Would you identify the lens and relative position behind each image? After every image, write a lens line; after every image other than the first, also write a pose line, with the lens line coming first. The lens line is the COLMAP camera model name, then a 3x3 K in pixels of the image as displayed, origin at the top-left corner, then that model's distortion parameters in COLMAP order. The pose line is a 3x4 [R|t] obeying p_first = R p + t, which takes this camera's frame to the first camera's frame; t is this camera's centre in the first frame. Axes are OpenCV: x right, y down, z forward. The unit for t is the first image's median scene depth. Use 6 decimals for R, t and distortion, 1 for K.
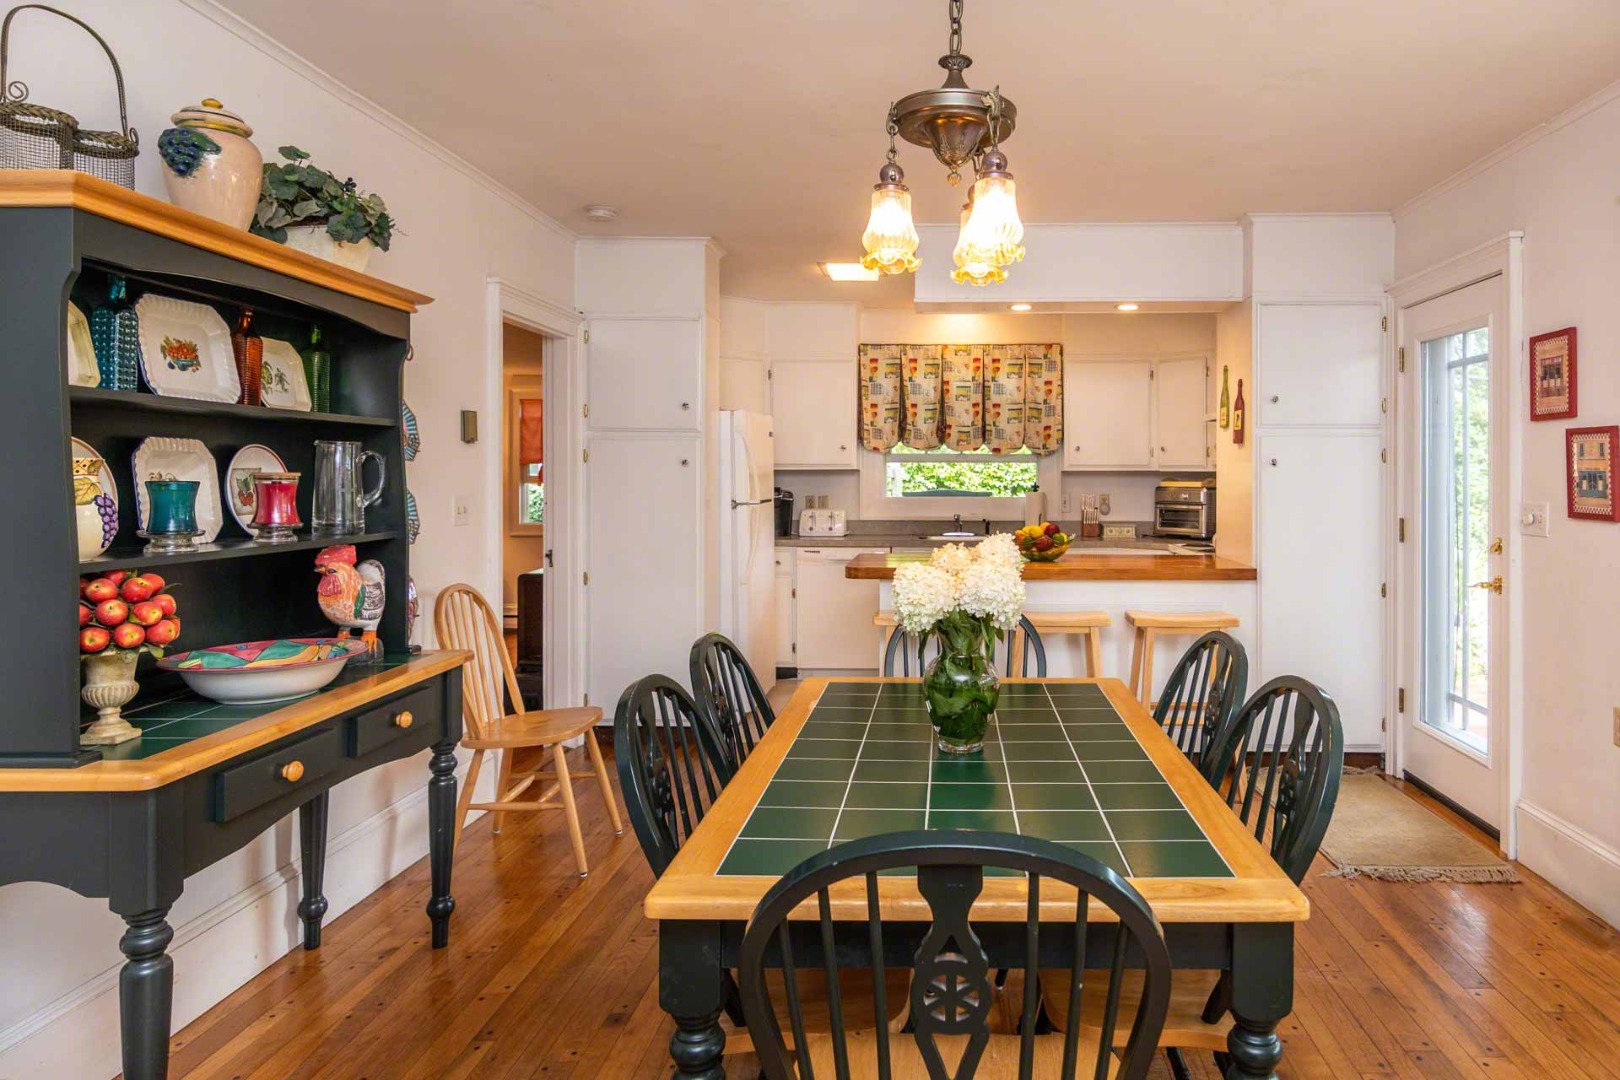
lens RADIAL K [[966.3, 0, 956.3], [0, 966.3, 479.4], [0, 0, 1]] dist [-0.007312, 0.000501]
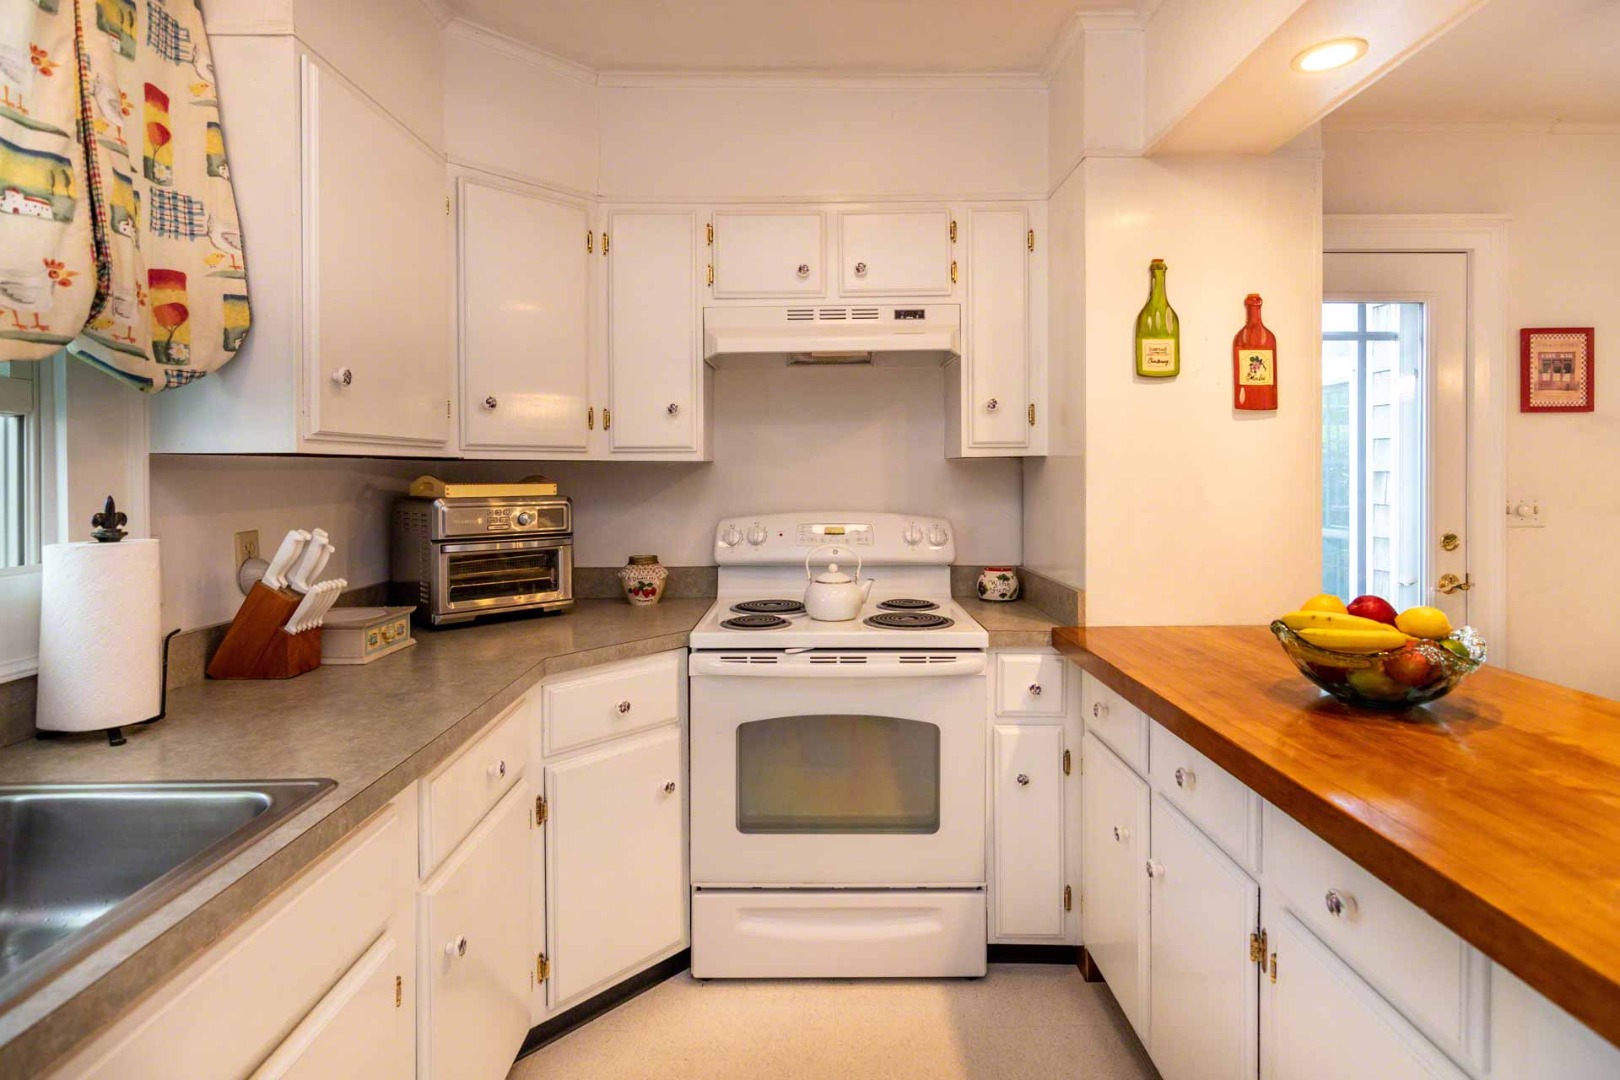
lens RADIAL K [[798.9, 0, 811.6], [0, 798.9, 472.7], [0, 0, 1]] dist [0.001456, -0.000251]
pose [[0.000431, -0.005940, 0.999982, -0.109608], [0.006400, 0.999962, 0.005937, -0.004011], [-0.999979, 0.006397, 0.000469, 0.837357]]
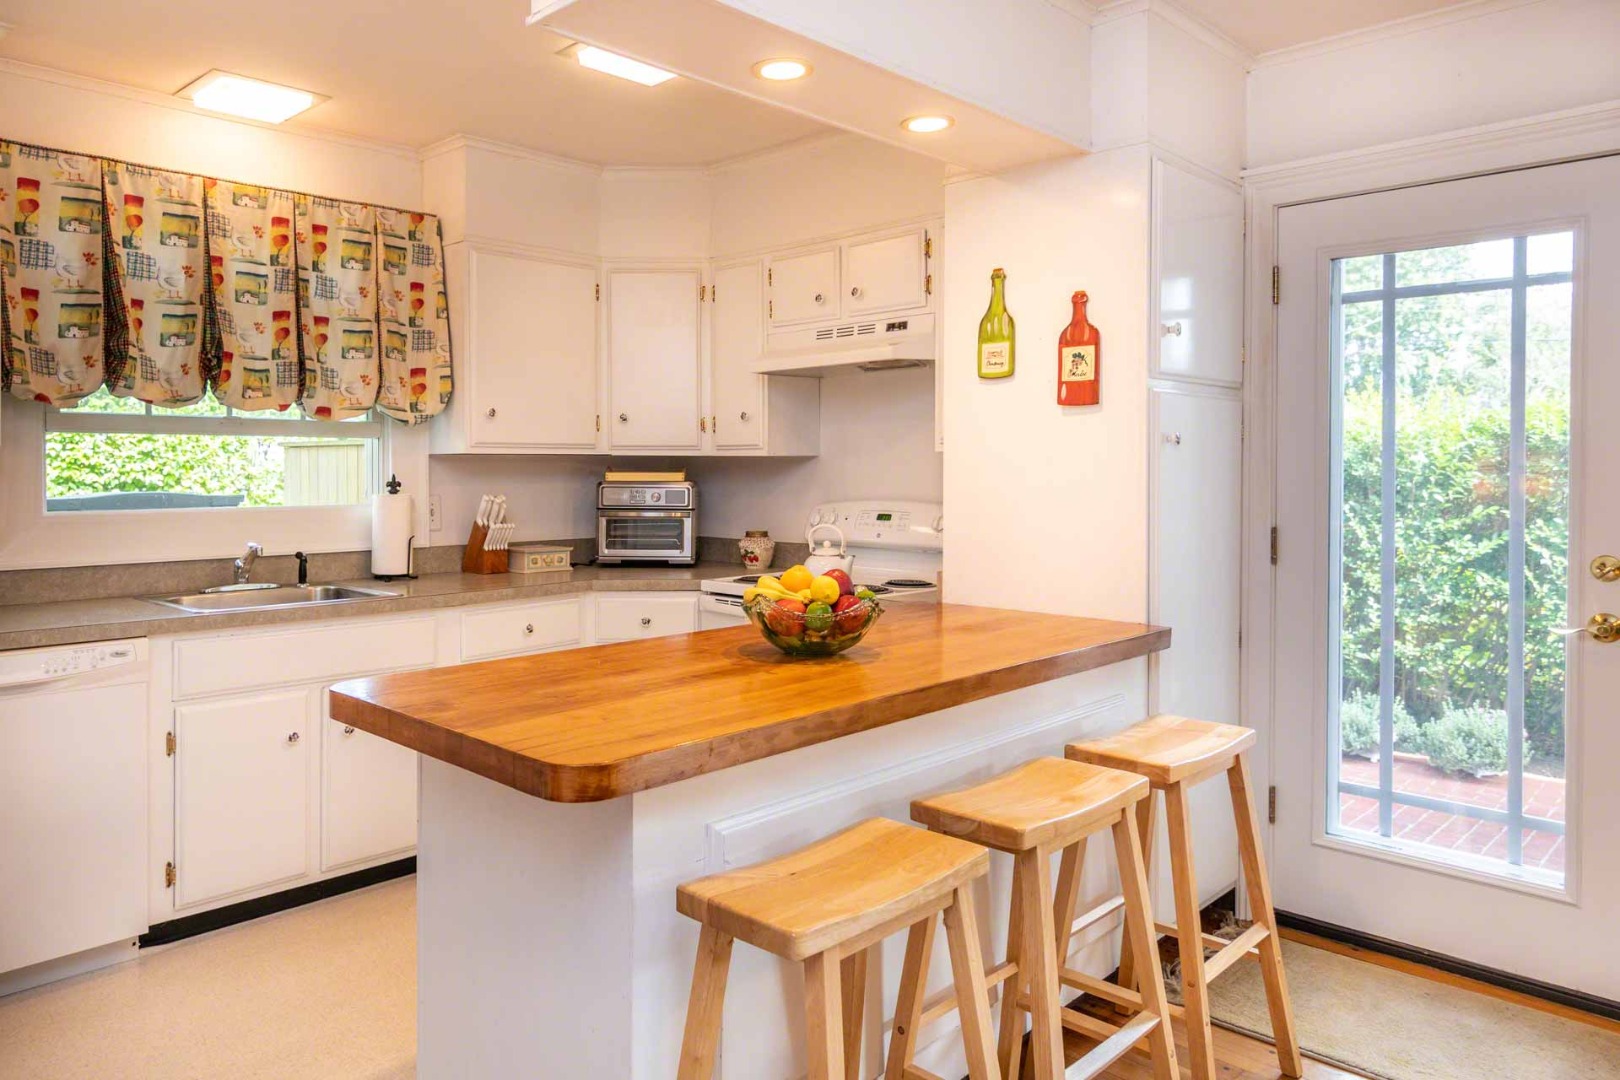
lens RADIAL K [[1089.9, 0, 738.2], [0, 1089.9, 470.7], [0, 0, 1]] dist [-0.001804, 0.006248]
pose [[0.711990, -0.005485, 0.702168, -0.197199], [0.003648, 0.999985, 0.004112, -0.001708], [-0.702180, -0.000366, 0.712000, 0.458780]]
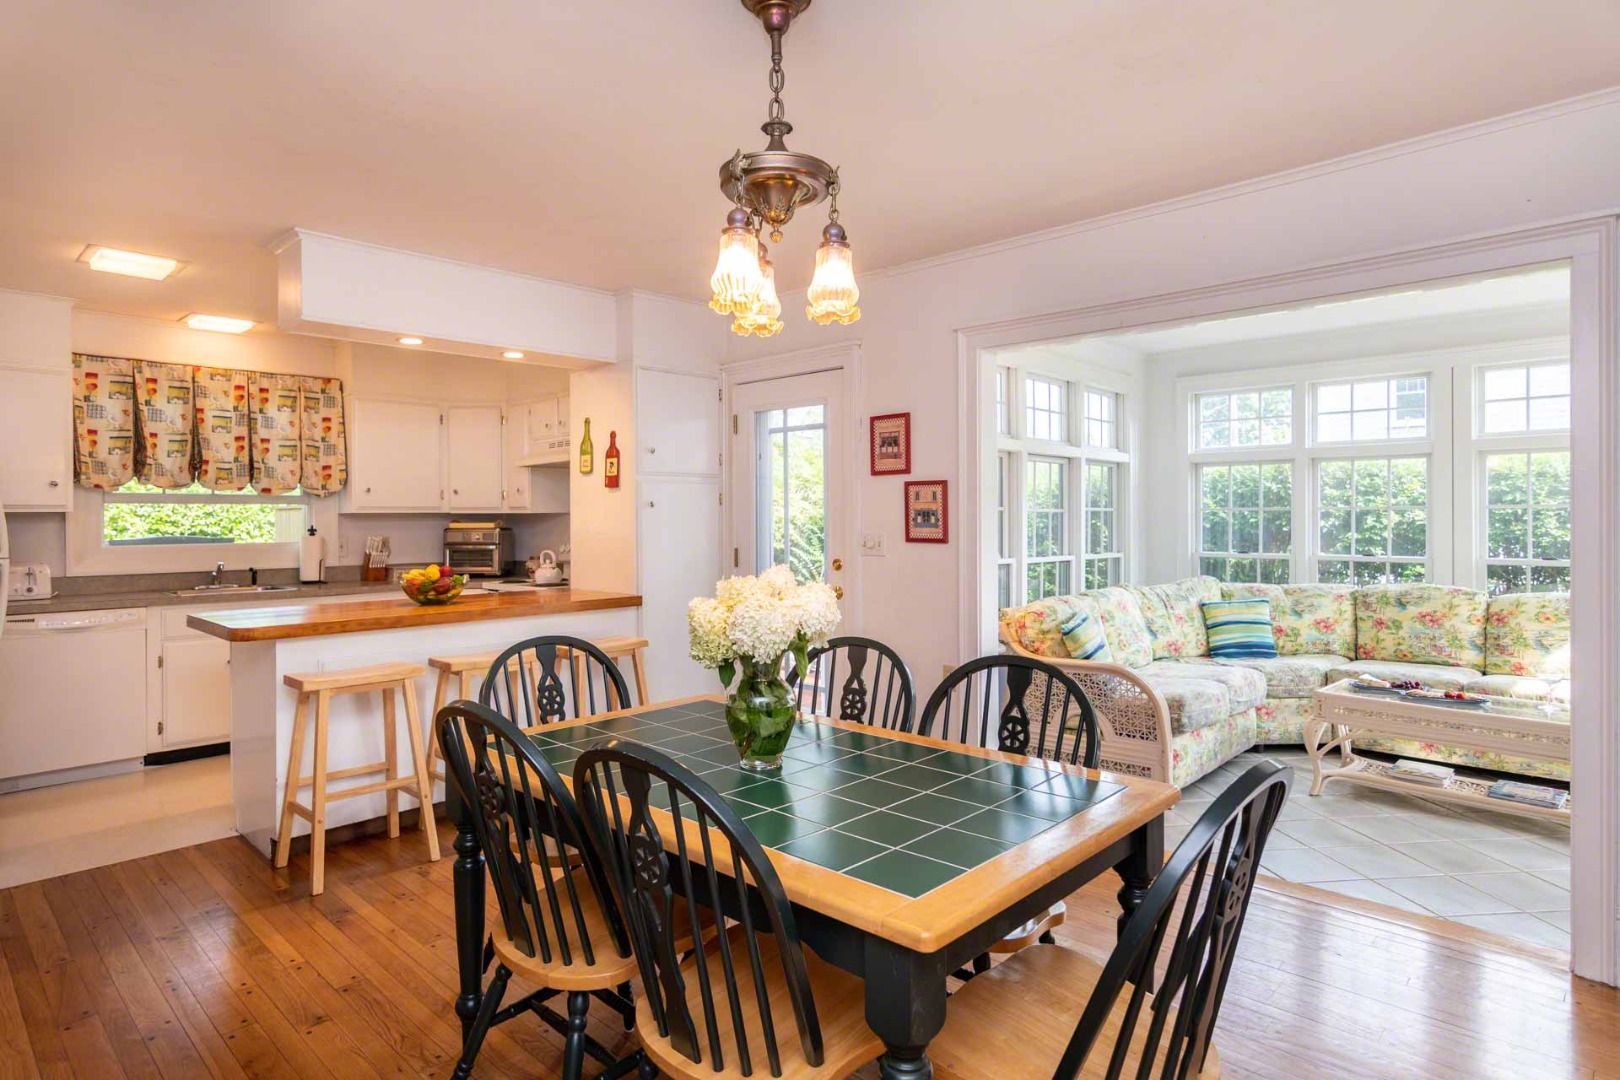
lens RADIAL K [[883.3, 0, 777.4], [0, 883.3, 514.6], [0, 0, 1]] dist [0.005162, 0.002994]
pose [[0.707584, -0.003769, 0.706619, -0.202599], [0.010401, 0.999933, -0.005083, 0.001141], [-0.706553, 0.010946, 0.707576, 0.086339]]
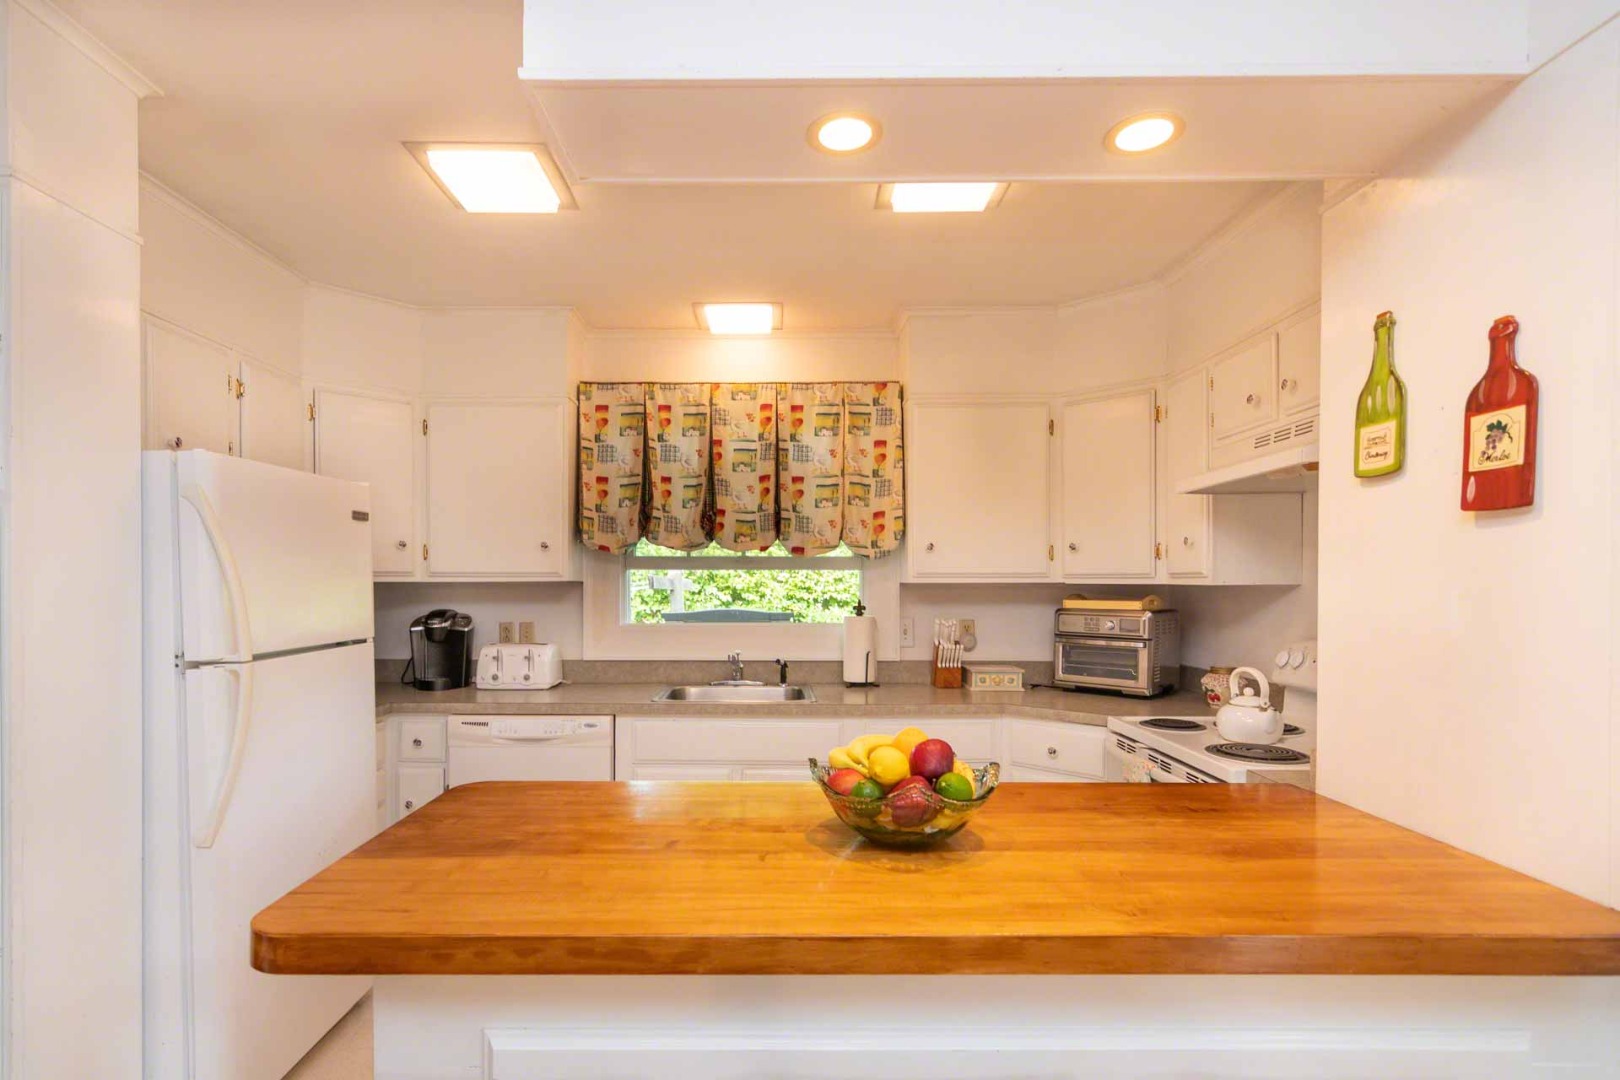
lens RADIAL K [[798.9, 0, 775.1], [0, 798.9, 587.1], [0, 0, 1]] dist [0.001456, -0.000251]
pose [[0.999994, -0.001843, -0.003086, 0.028472], [0.001852, 0.999995, 0.002689, -0.007861], [0.003081, -0.002695, 0.999992, 0.482021]]
